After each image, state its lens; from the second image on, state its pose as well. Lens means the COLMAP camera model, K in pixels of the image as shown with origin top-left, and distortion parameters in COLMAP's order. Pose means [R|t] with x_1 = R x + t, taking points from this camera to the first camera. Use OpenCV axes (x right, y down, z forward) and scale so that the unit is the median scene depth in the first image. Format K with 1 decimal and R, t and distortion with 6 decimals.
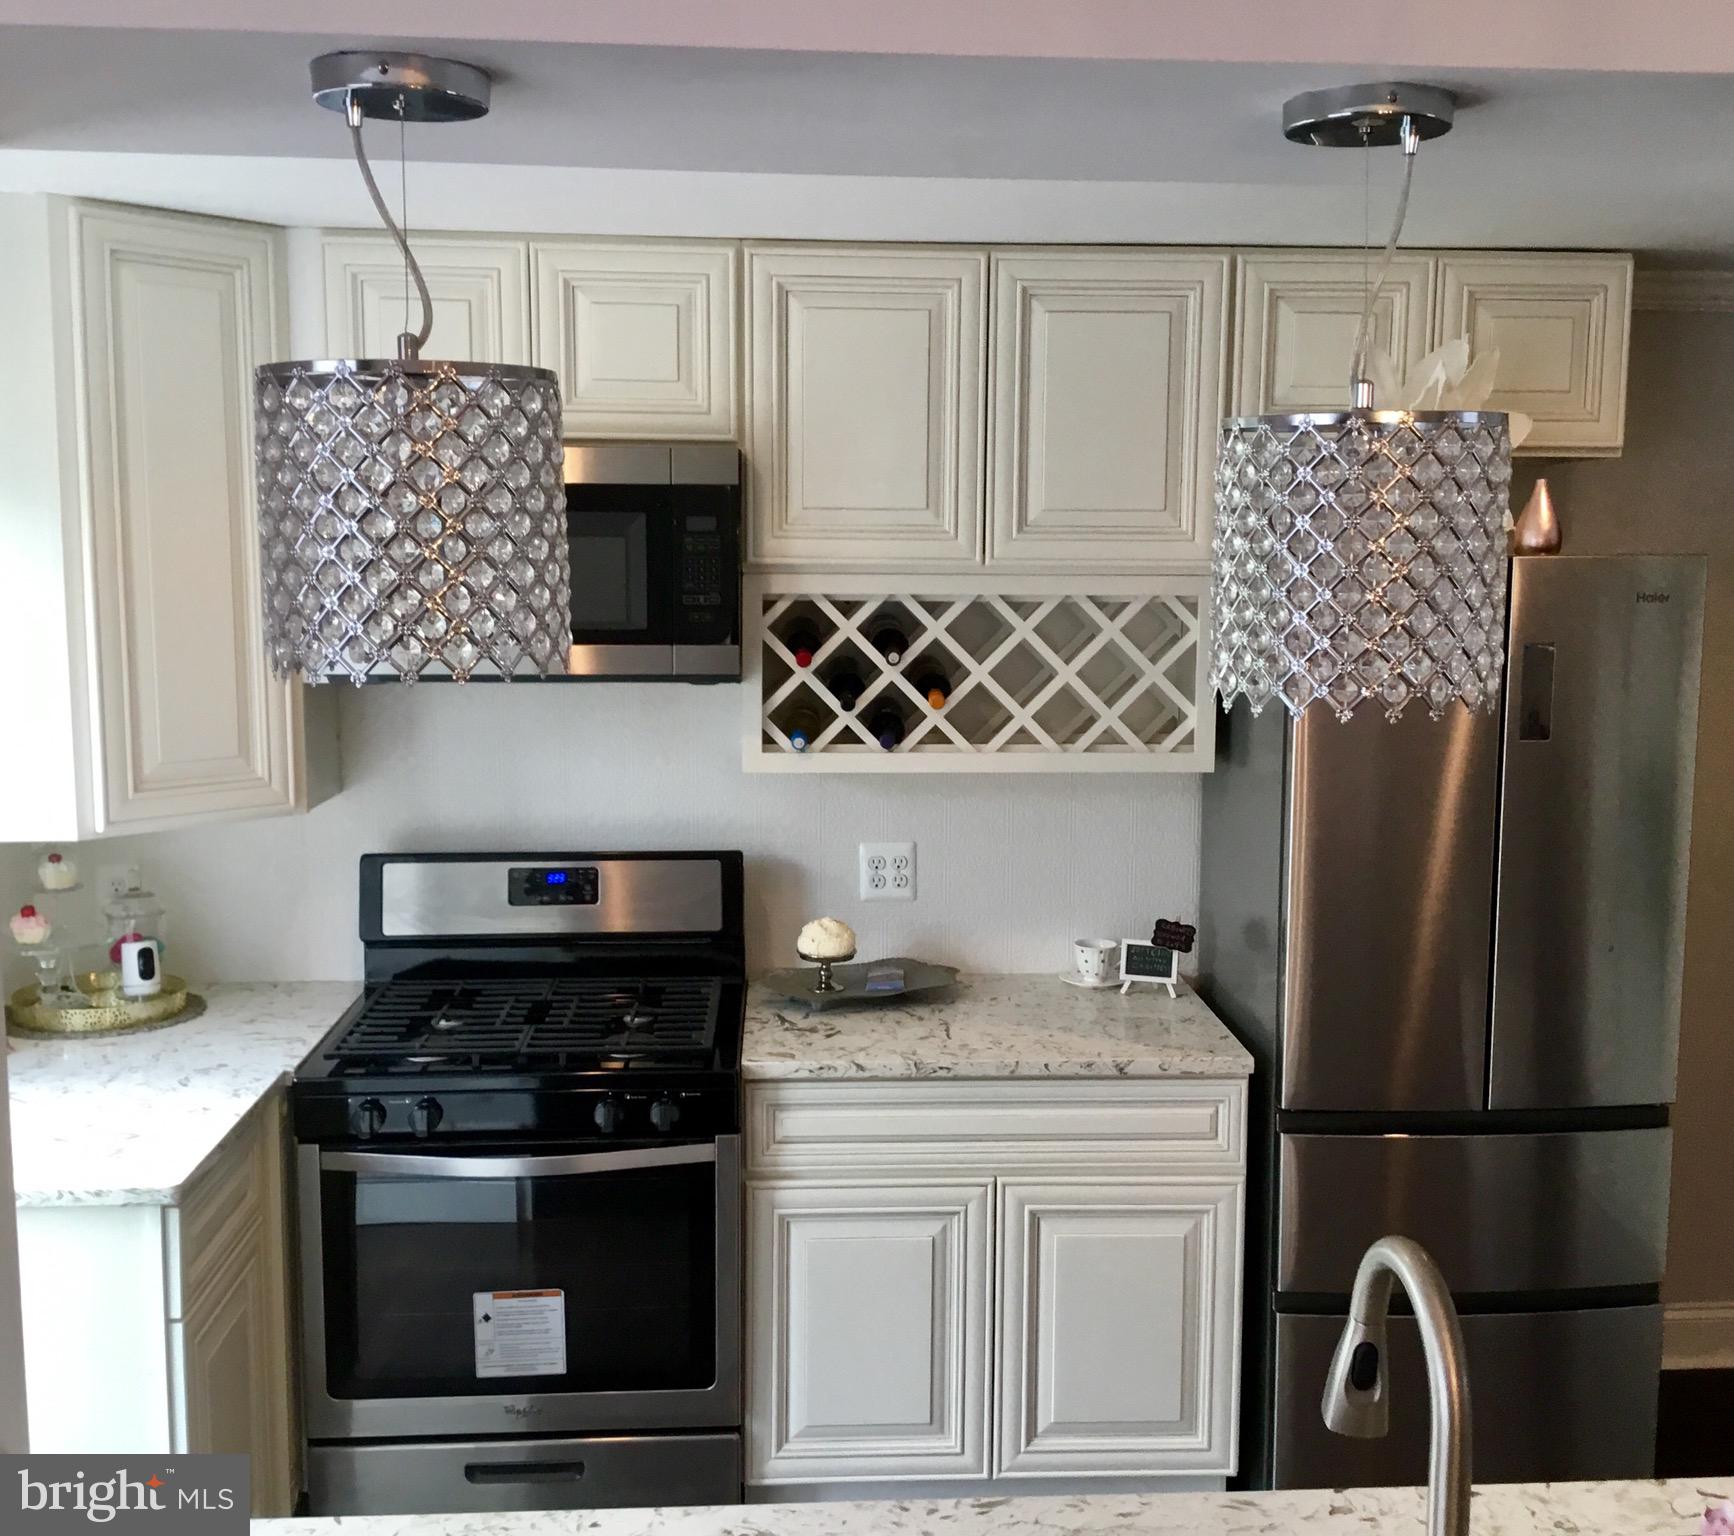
lens RADIAL K [[1909.3, 0, 876.1], [0, 1909.3, 759.2], [0, 0, 1]] dist [0.085758, 0.000000]
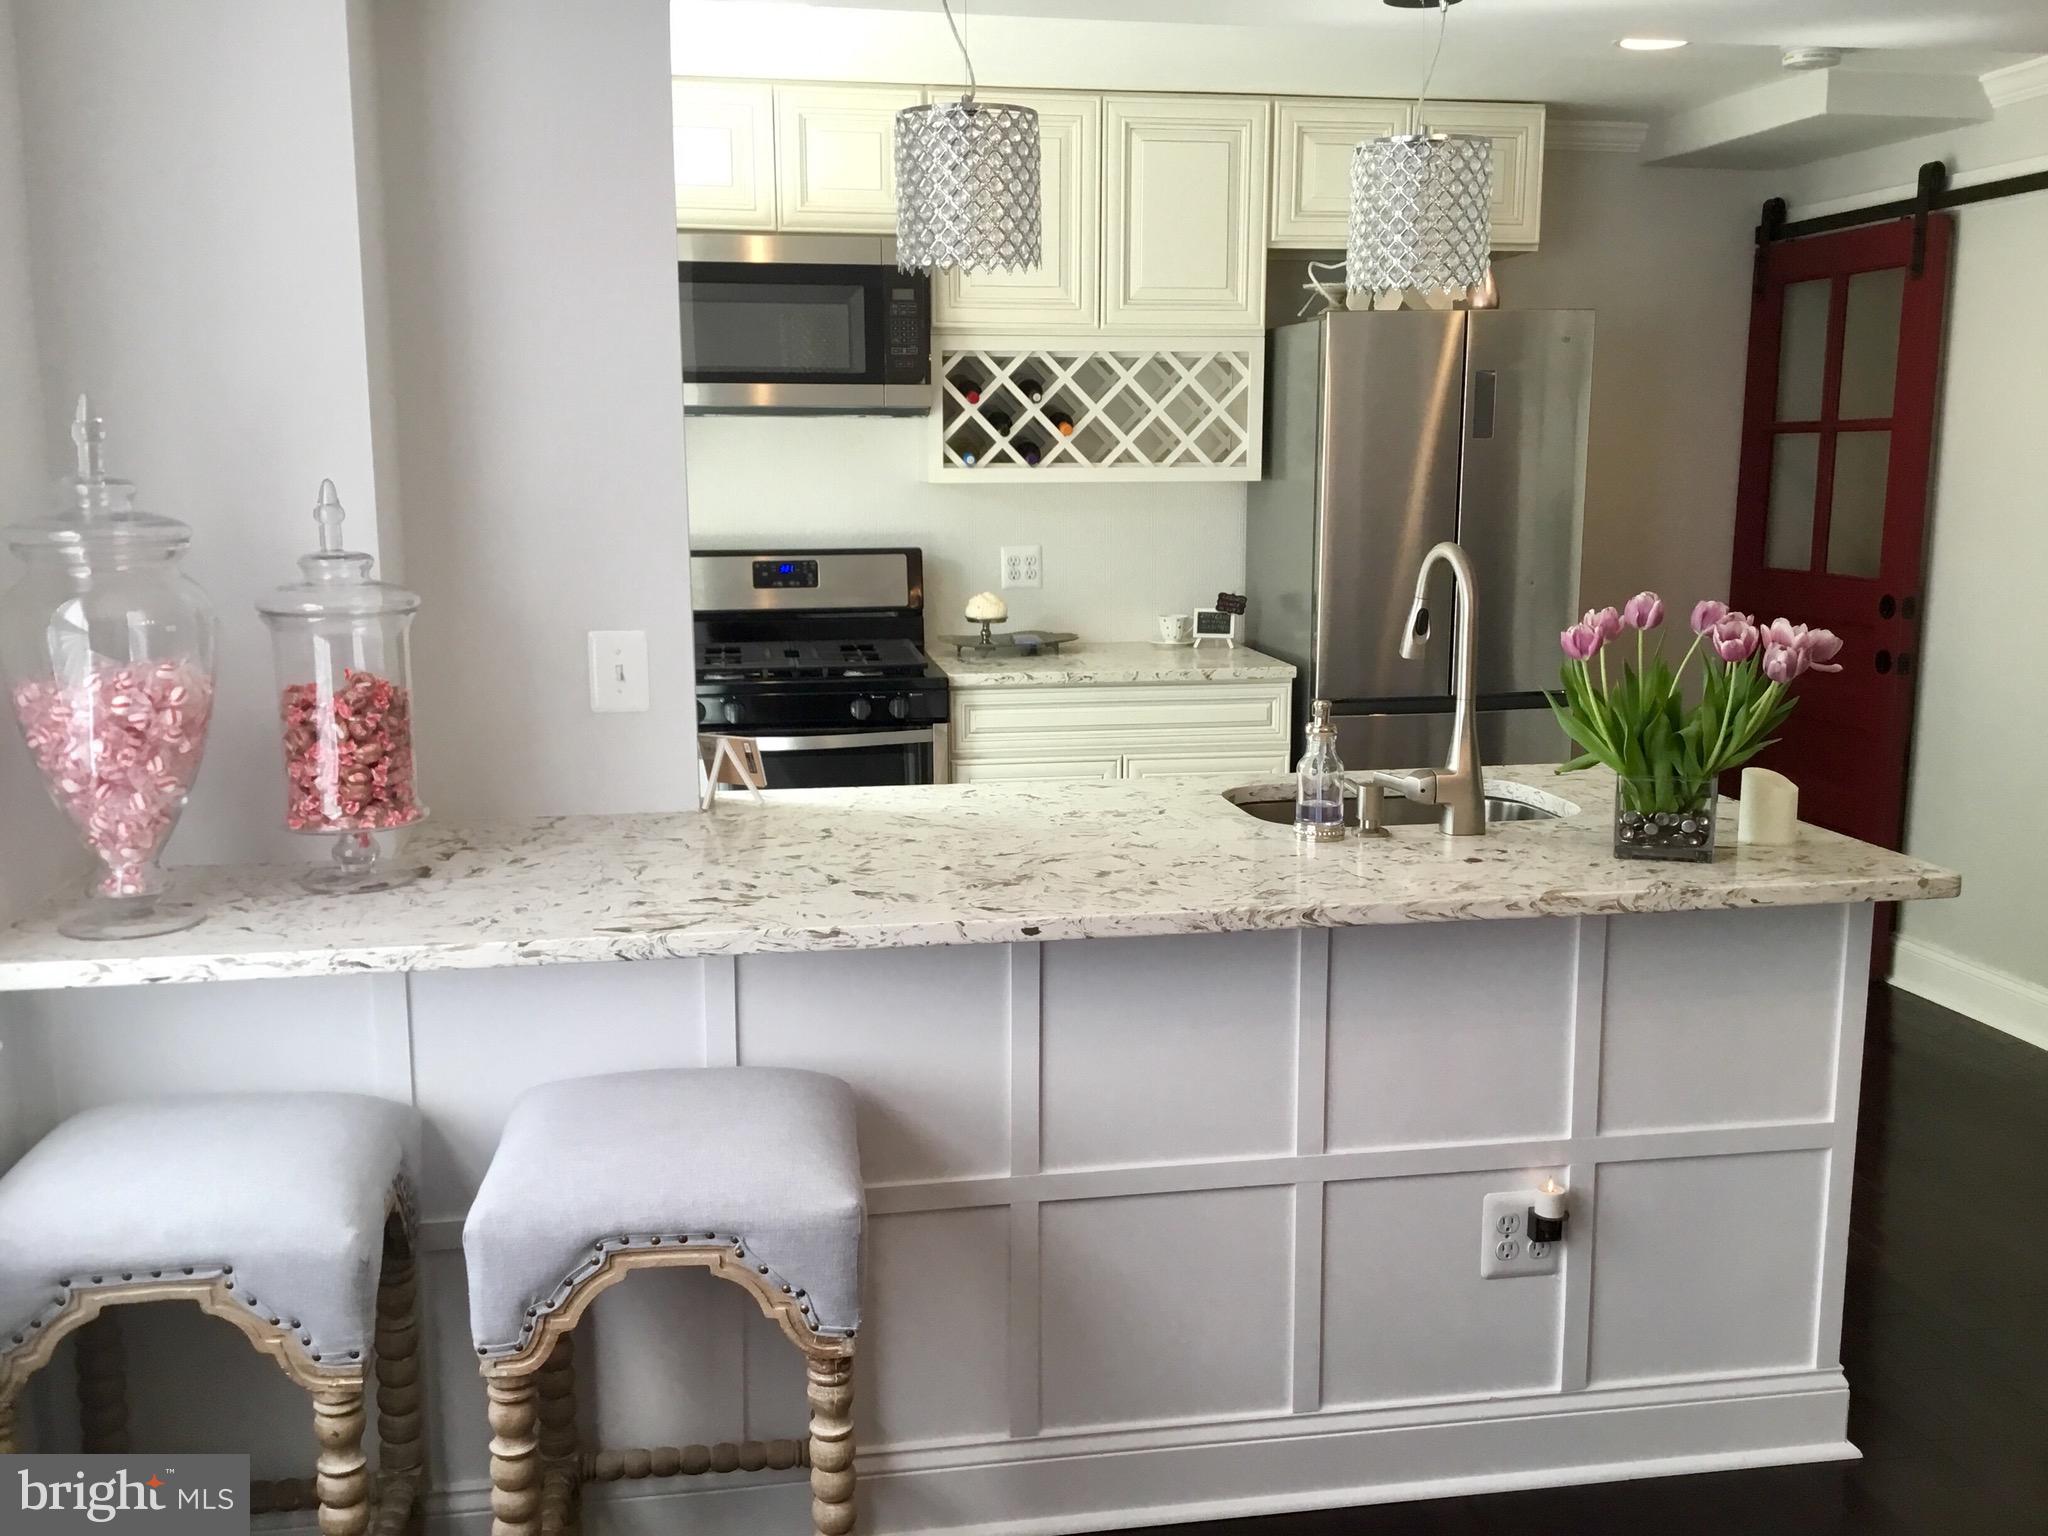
lens RADIAL K [[1889.3, 0, 1024.3], [0, 1889.3, 768.7], [0, 0, 1]] dist [0.111162, 0.000000]
pose [[0.993706, -0.027914, 0.108489, -0.155585], [0.022203, 0.998321, 0.053502, 0.141510], [-0.109801, -0.050756, 0.992657, -0.381240]]
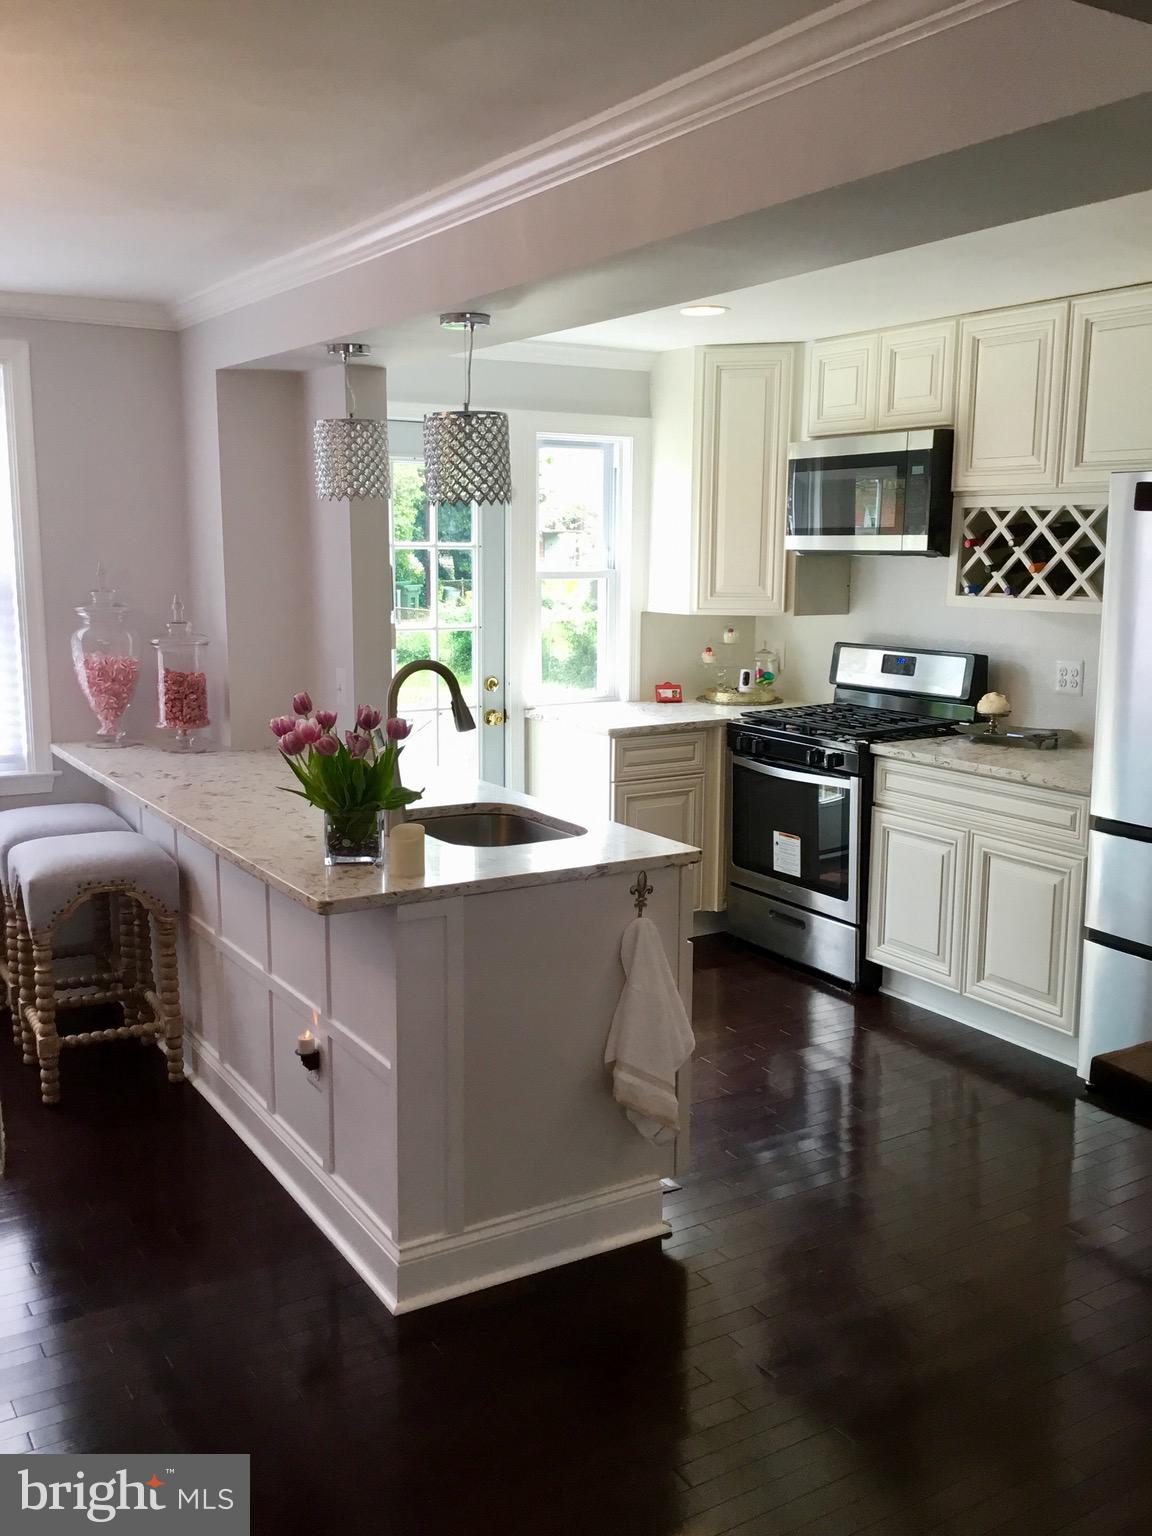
lens RADIAL K [[1417.0, 0, 582.3], [0, 1417.0, 772.1], [0, 0, 1]] dist [0.111162, 0.000000]
pose [[0.462441, 0.140122, -0.875508, 1.003584], [-0.104746, 0.989152, 0.102984, 0.060608], [0.880441, 0.044082, 0.472102, 0.036008]]
